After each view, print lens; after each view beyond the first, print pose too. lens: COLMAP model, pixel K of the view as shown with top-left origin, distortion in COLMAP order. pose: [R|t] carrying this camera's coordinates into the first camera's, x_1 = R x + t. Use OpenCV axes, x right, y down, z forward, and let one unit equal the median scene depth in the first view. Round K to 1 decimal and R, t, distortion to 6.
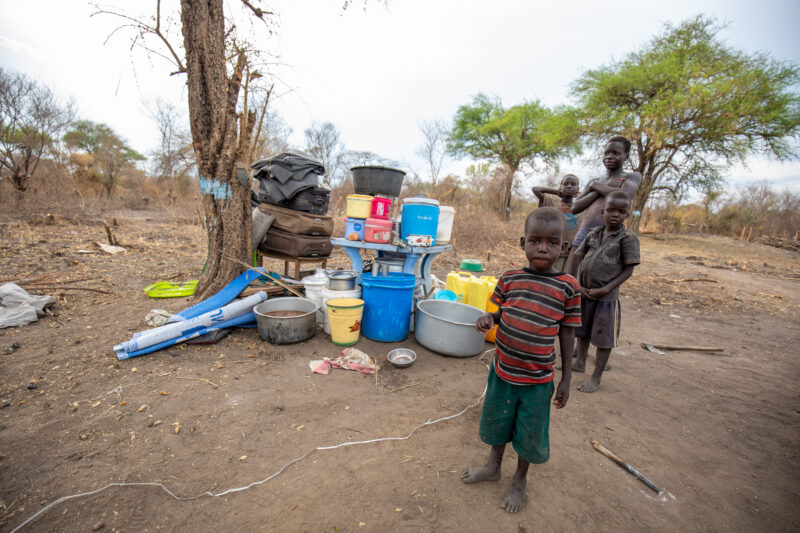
lens RADIAL K [[362.8, 0, 398.8], [0, 362.8, 272.9], [0, 0, 1]] dist [-0.034309, 0.005334]
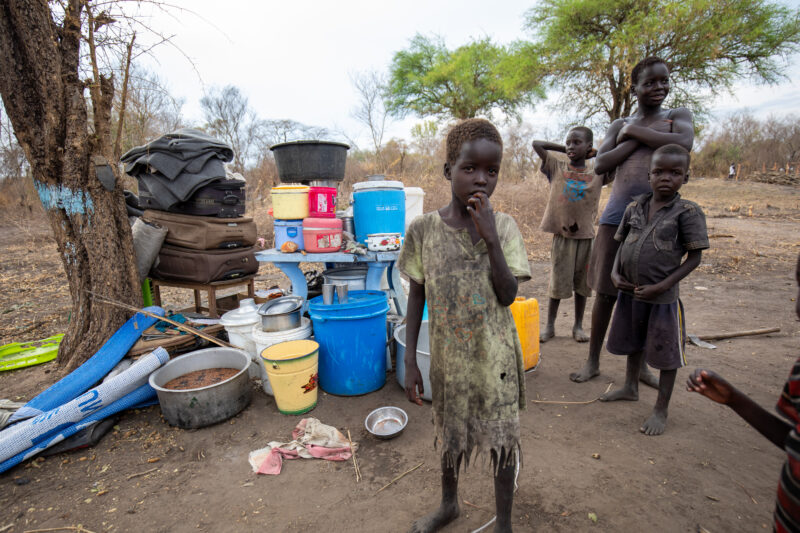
lens RADIAL K [[441.3, 0, 398.1], [0, 441.3, 273.9], [0, 0, 1]] dist [-0.022668, 0.007925]
pose [[0.984623, -0.131851, 0.114598, -0.018263], [0.128669, 0.991078, 0.034771, -0.043850], [-0.118160, -0.019491, 0.992803, 0.118466]]
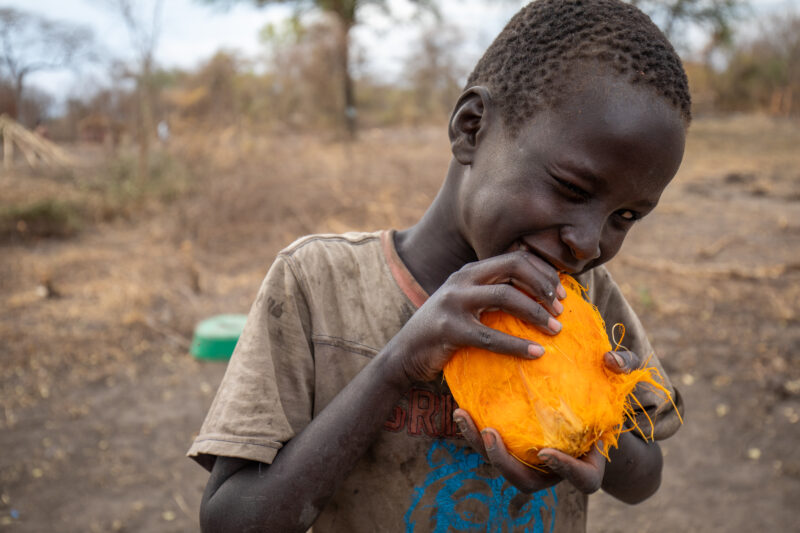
lens RADIAL K [[756.1, 0, 404.6], [0, 756.1, 269.3], [0, 0, 1]] dist [0.050081, 0.000000]
pose [[0.934321, -0.176295, 0.309781, 0.327742], [0.169232, 0.984319, 0.049755, -0.178208], [-0.313695, 0.005938, 0.949505, 0.675683]]
